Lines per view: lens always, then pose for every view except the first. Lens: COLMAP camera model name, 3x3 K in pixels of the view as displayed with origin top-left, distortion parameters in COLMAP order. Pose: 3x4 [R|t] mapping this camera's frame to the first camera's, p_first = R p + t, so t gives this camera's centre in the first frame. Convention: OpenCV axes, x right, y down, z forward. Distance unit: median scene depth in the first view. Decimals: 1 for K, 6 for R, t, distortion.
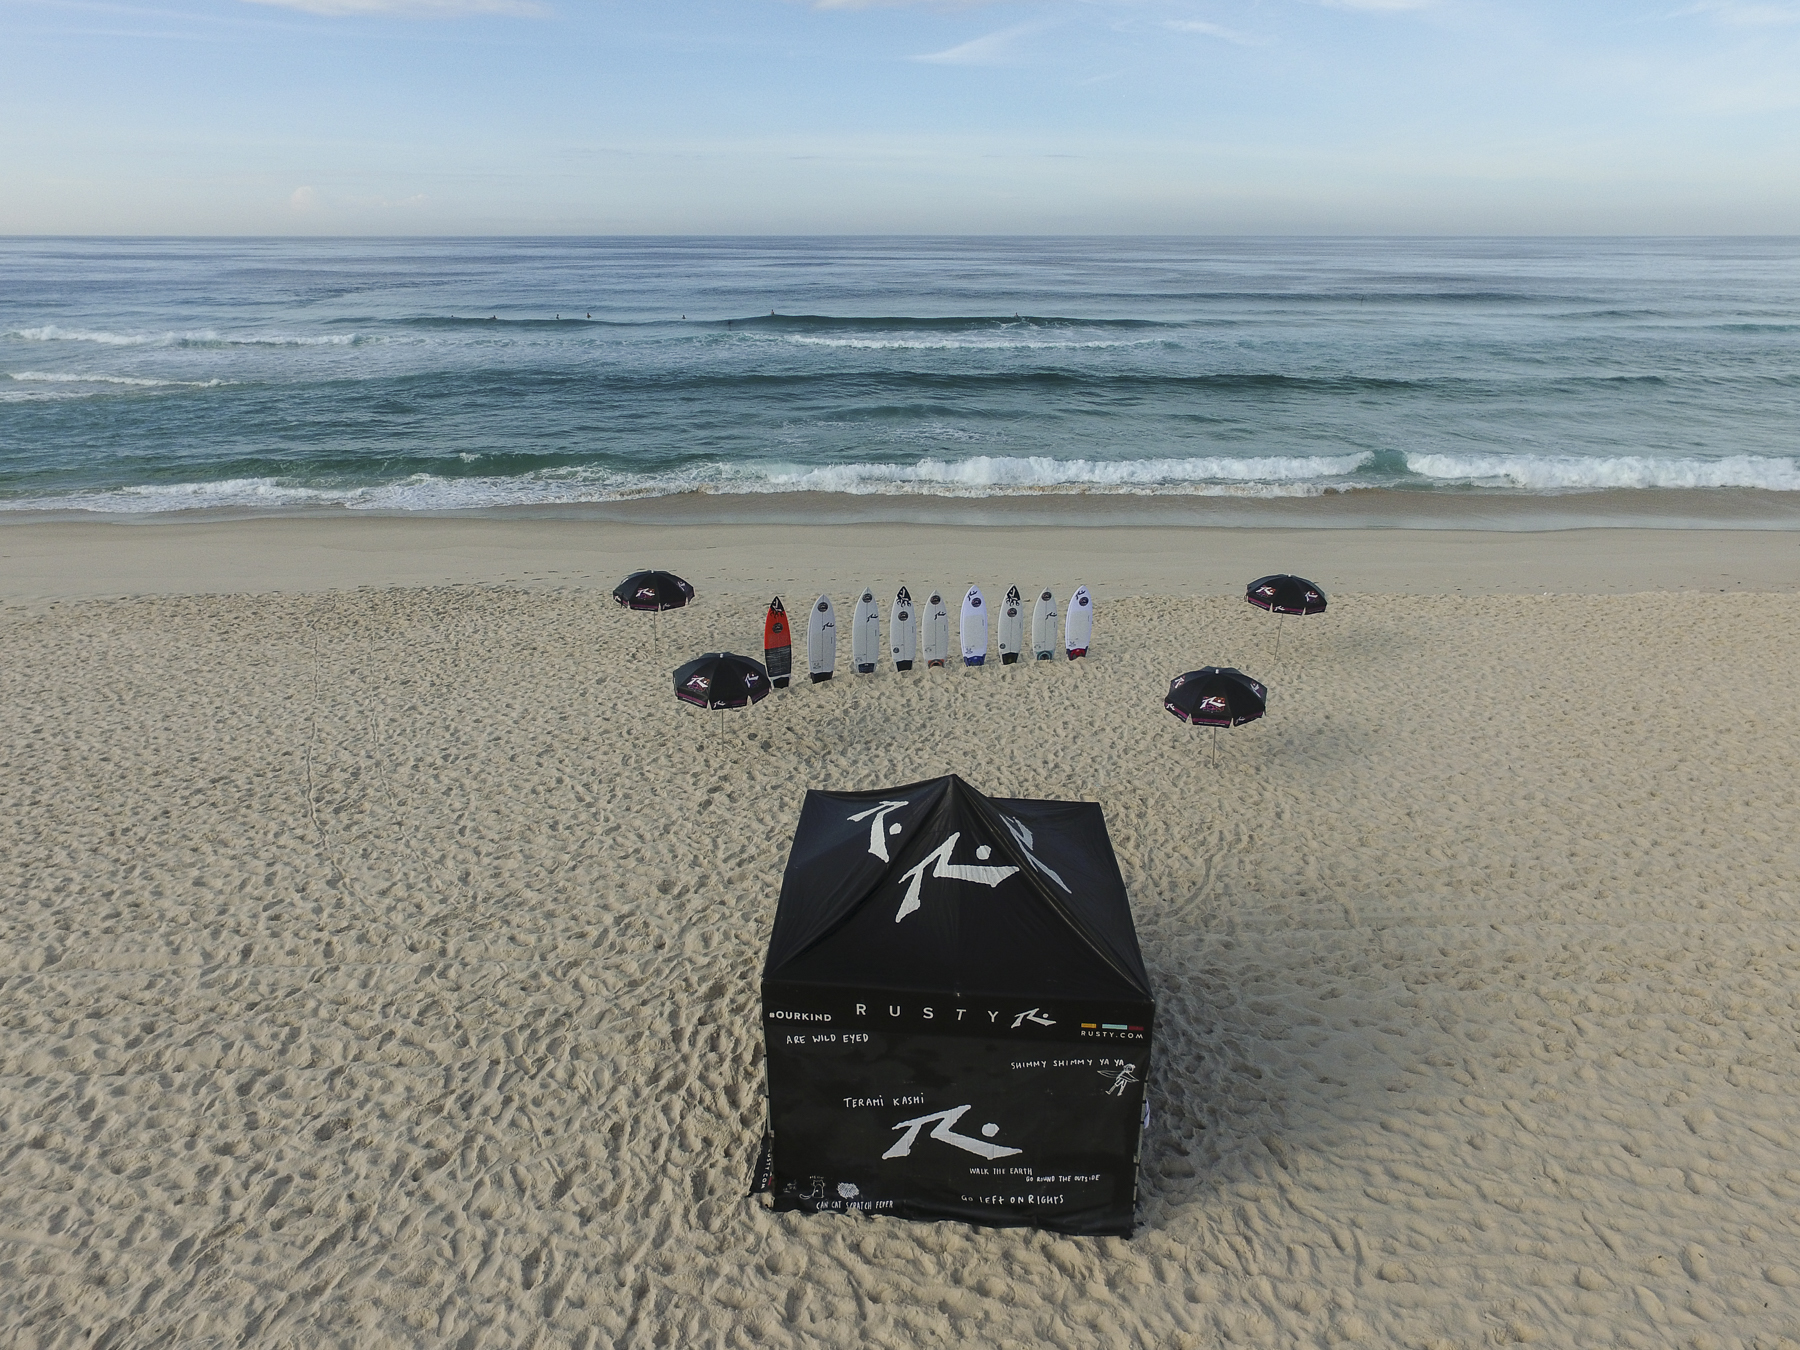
lens RADIAL K [[1041.1, 0, 900.0], [0, 1041.1, 675.0], [0, 0, 1]] dist [-0.008370, 0.009698]
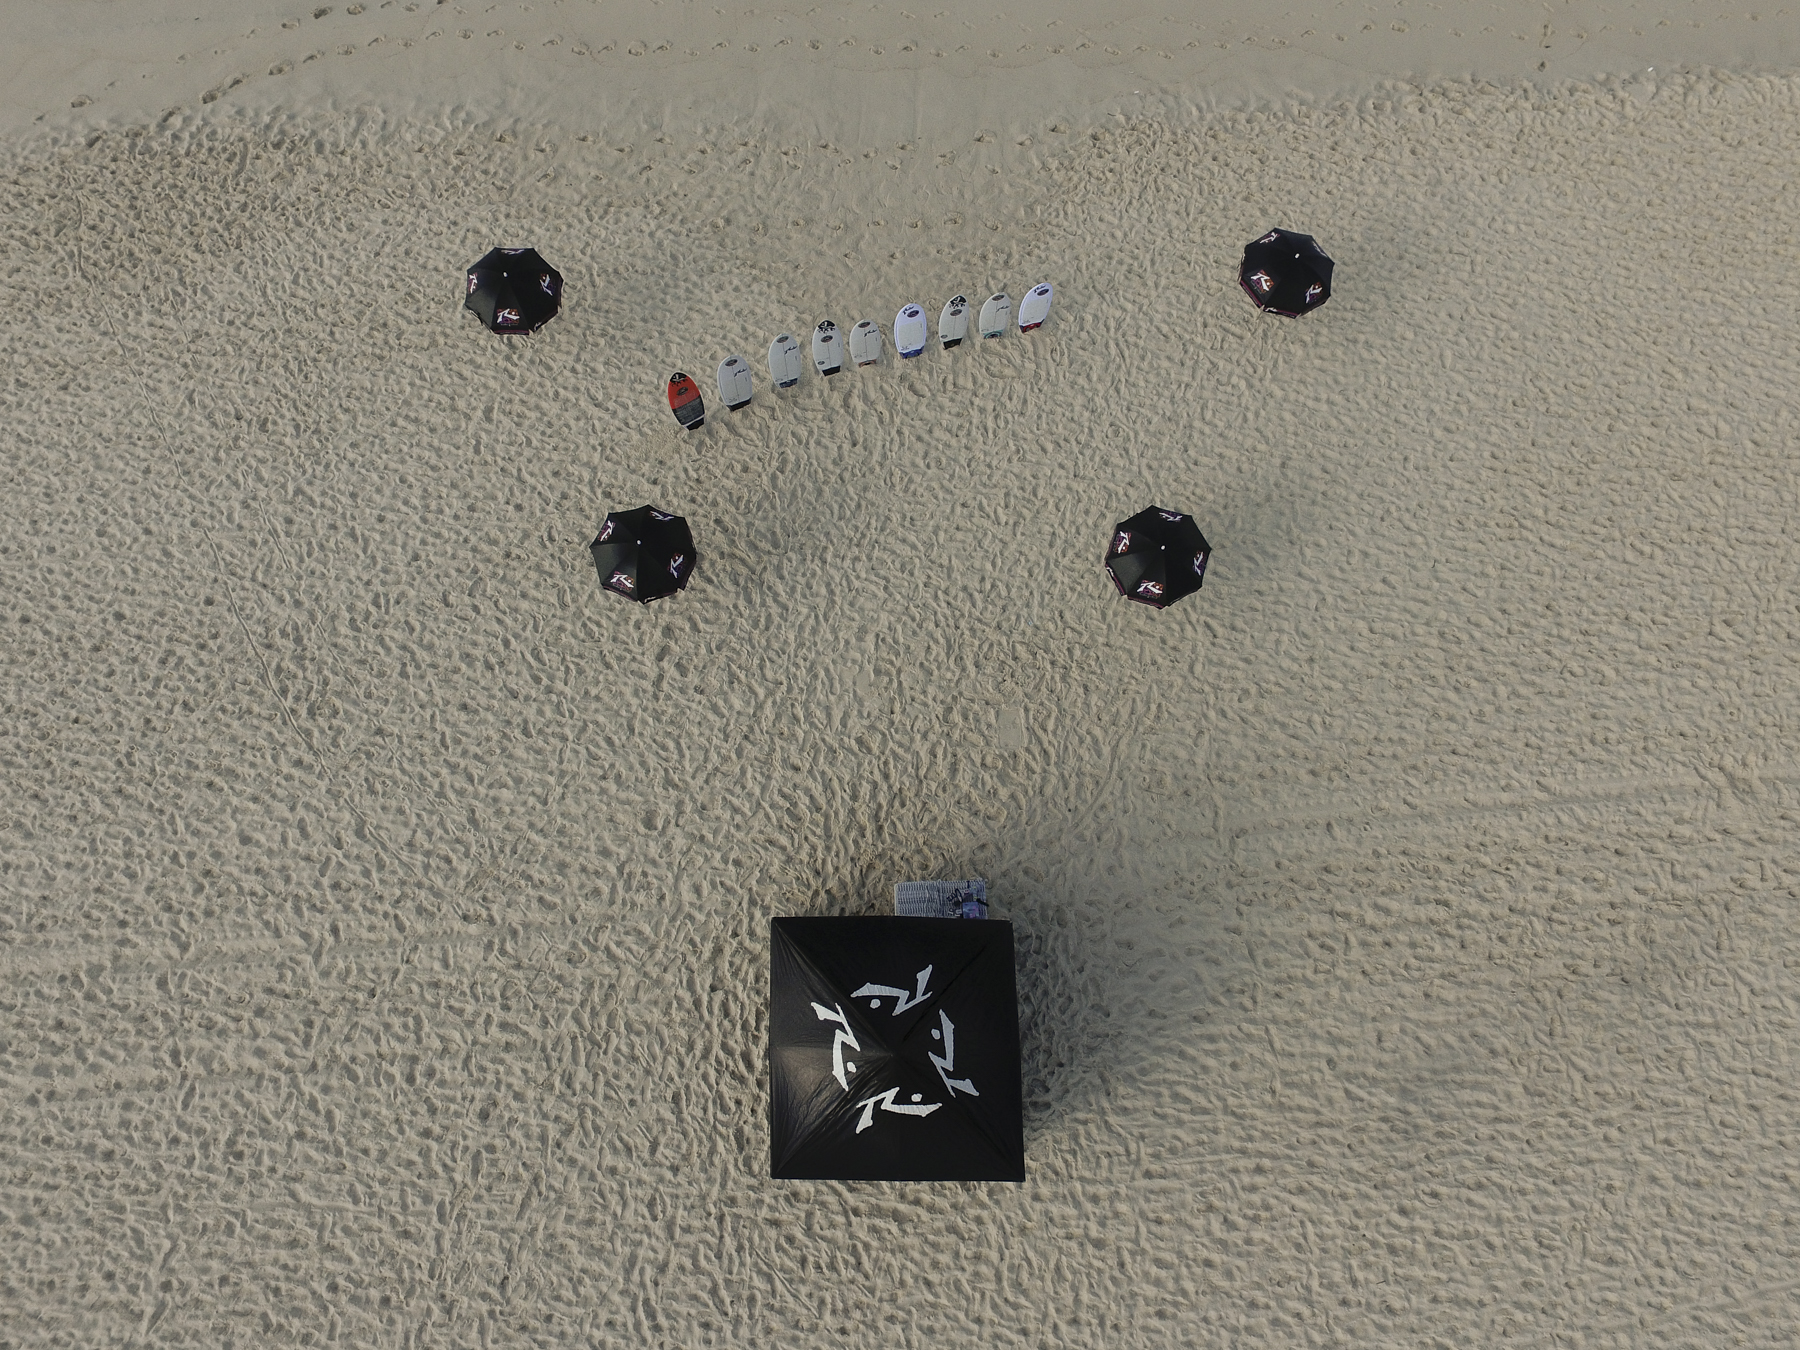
lens RADIAL K [[1055.0, 0, 900.0], [0, 1055.0, 675.0], [0, 0, 1]] dist [-0.008694, 0.000142]
pose [[0.997950, -0.059038, 0.024700, 0.047924], [0.016222, 0.606716, 0.794753, -1.083458], [-0.061906, -0.792723, 0.606430, 0.506514]]
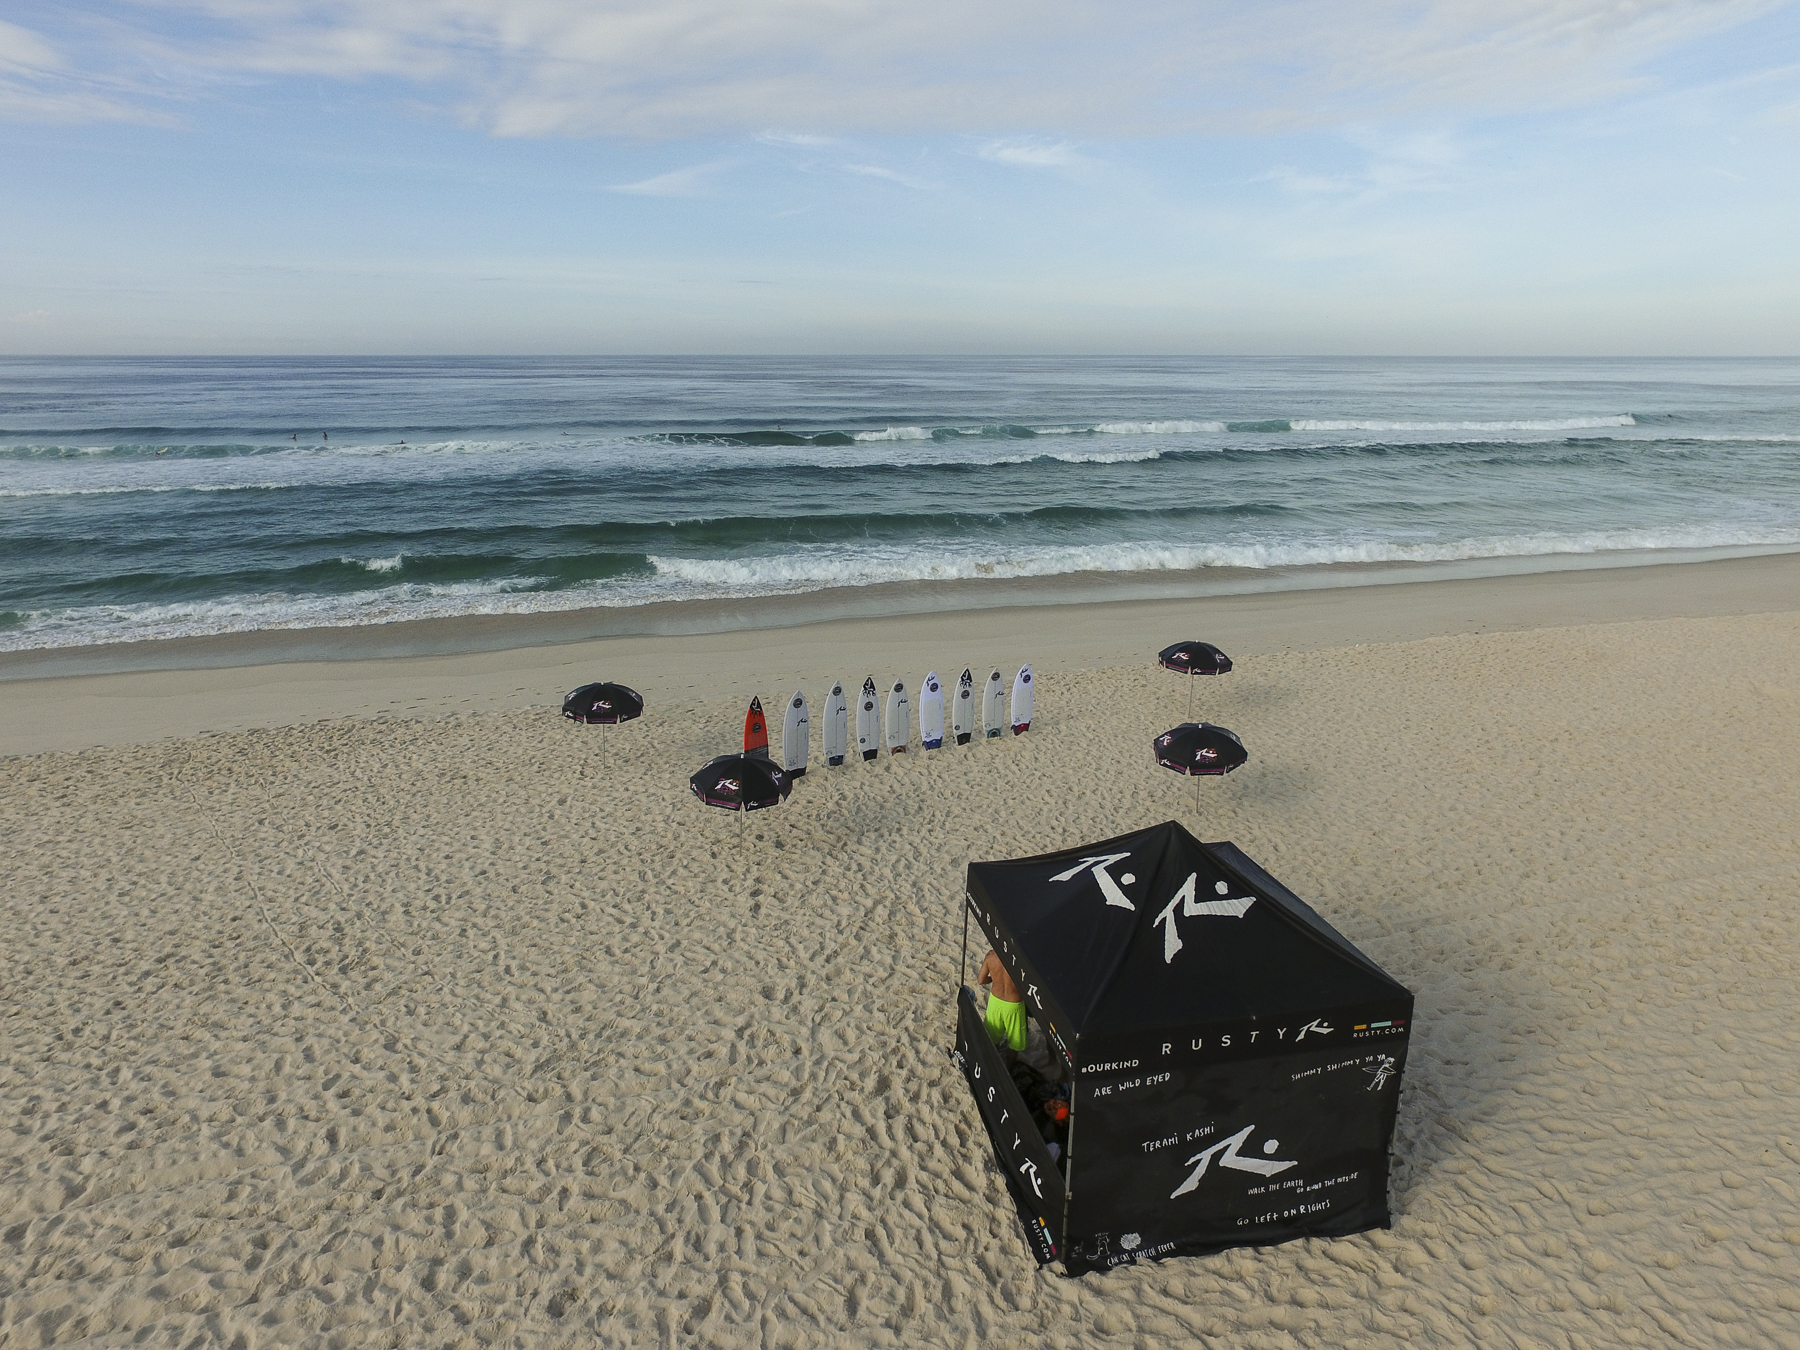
lens RADIAL K [[1036.1, 0, 900.0], [0, 1036.1, 675.0], [0, 0, 1]] dist [-0.008775, 0.010991]
pose [[0.964951, -0.077259, 0.250802, -0.420997], [0.101863, 0.991019, -0.086631, 0.008328], [-0.241856, 0.109142, 0.964154, 0.012891]]
